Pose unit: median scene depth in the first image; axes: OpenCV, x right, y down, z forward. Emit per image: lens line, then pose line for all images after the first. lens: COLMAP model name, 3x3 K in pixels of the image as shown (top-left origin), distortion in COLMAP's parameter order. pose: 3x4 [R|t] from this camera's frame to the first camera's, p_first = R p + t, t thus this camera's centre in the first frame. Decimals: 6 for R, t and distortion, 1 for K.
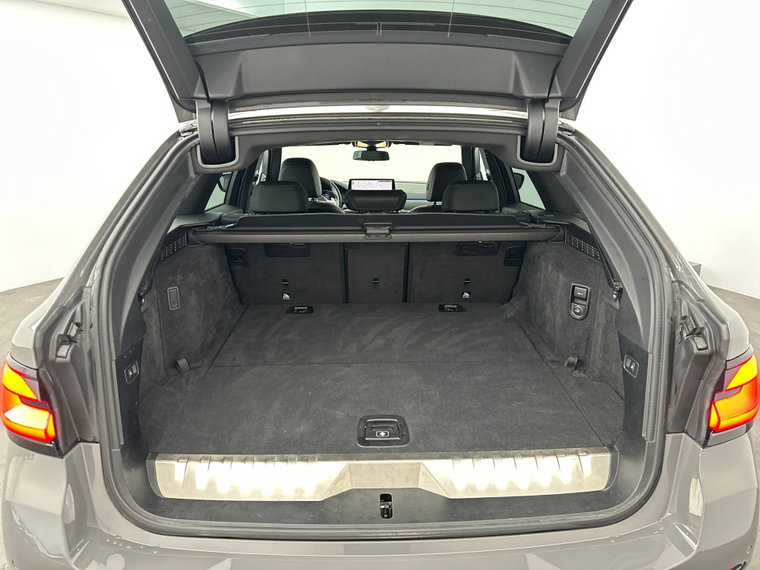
lens RADIAL K [[538.5, 0, 380.0], [0, 538.5, 285.0], [0, 0, 1]] dist [0.114465, -0.192540]
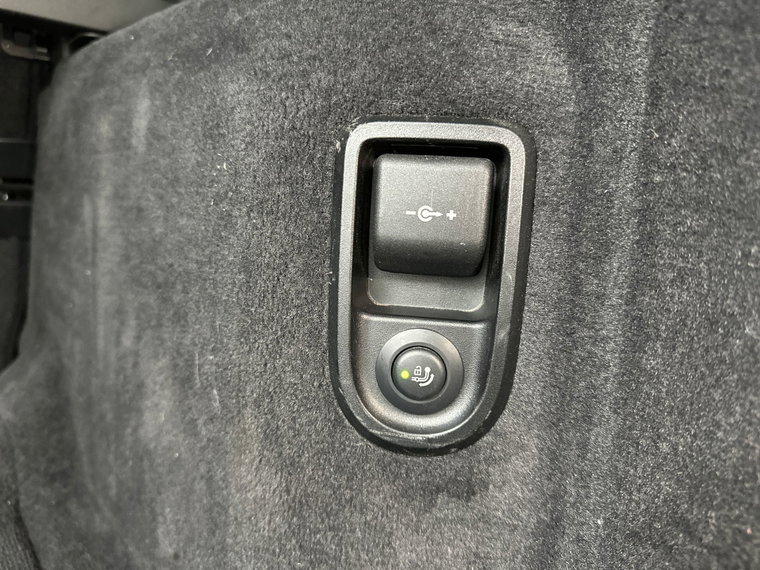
lens RADIAL K [[538.5, 0, 380.0], [0, 538.5, 285.0], [0, 0, 1]] dist [0.114465, -0.192540]
pose [[0.773603, -0.032944, 0.632814, 0.281280], [0.126074, 0.986684, -0.102757, 0.039330], [-0.621002, 0.159275, 0.767455, 0.902290]]
